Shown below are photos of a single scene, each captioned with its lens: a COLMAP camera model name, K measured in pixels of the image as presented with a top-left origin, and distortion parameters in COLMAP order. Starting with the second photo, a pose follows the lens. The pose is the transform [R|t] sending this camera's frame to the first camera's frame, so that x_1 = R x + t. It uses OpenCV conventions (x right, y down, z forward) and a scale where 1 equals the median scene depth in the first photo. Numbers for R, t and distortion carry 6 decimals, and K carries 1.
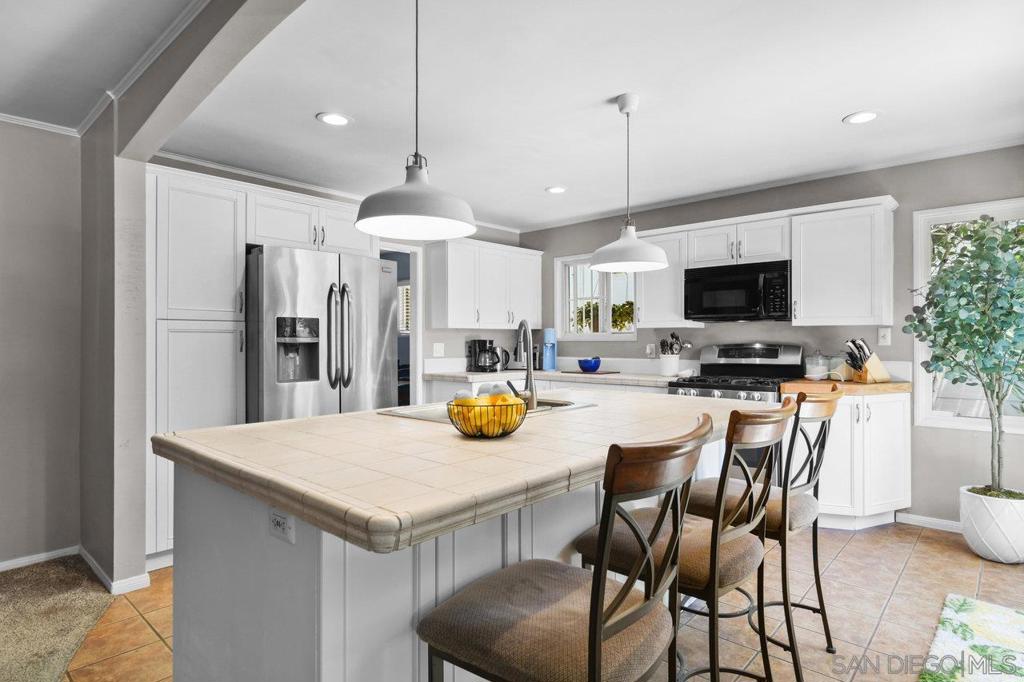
lens RADIAL K [[554.3, 0, 515.0], [0, 554.3, 343.7], [0, 0, 1]] dist [-0.004797, -0.001089]
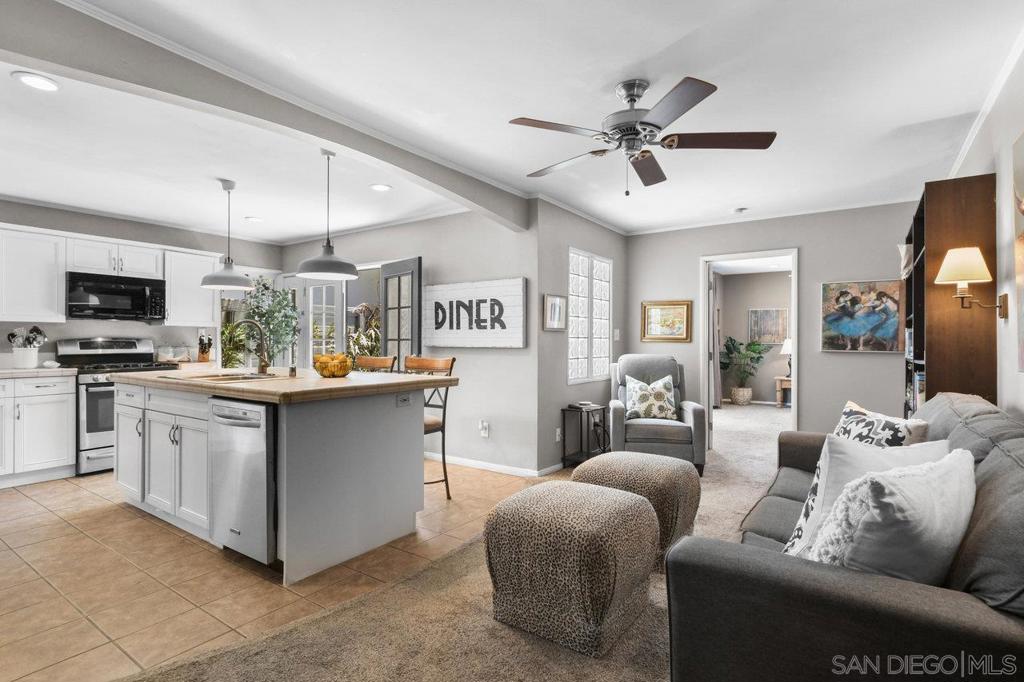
lens RADIAL K [[504.7, 0, 515.1], [0, 504.7, 339.6], [0, 0, 1]] dist [-0.000183, -0.000056]
pose [[-0.122593, 0.006431, 0.992436, -0.827510], [0.004352, 0.999973, -0.005943, 0.014986], [-0.992447, 0.003591, -0.122618, 0.219587]]
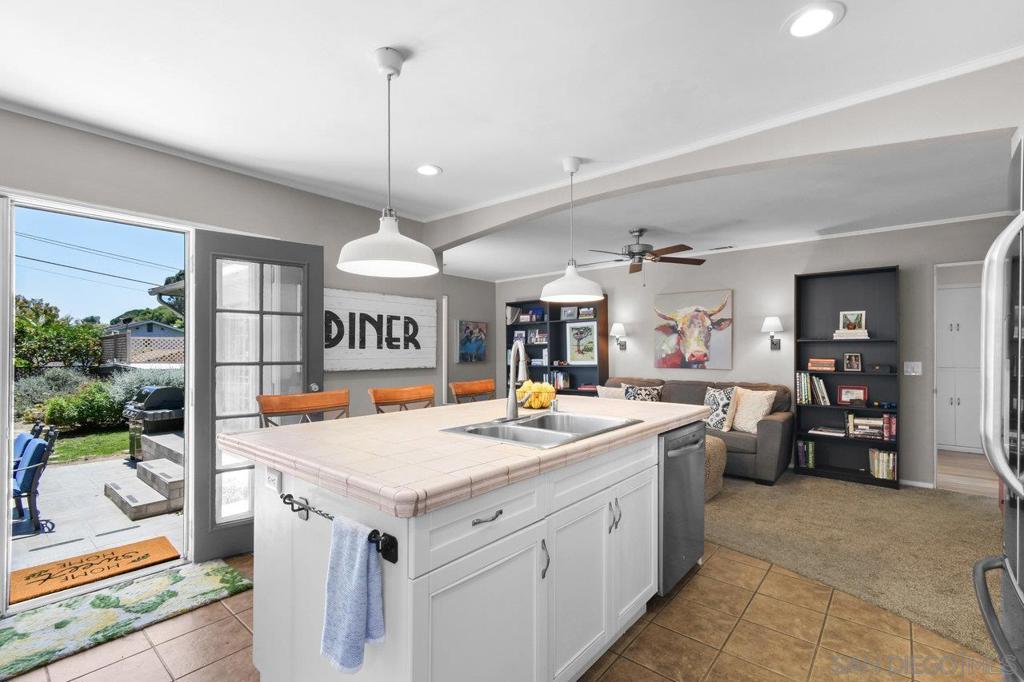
lens RADIAL K [[458.0, 0, 508.9], [0, 458.0, 346.6], [0, 0, 1]] dist [0.000171, -0.000128]
pose [[-0.999785, 0.000783, -0.020711, 0.036788], [0.000825, 0.999998, -0.001995, -0.016046], [0.020709, -0.002012, -0.999784, 1.031328]]
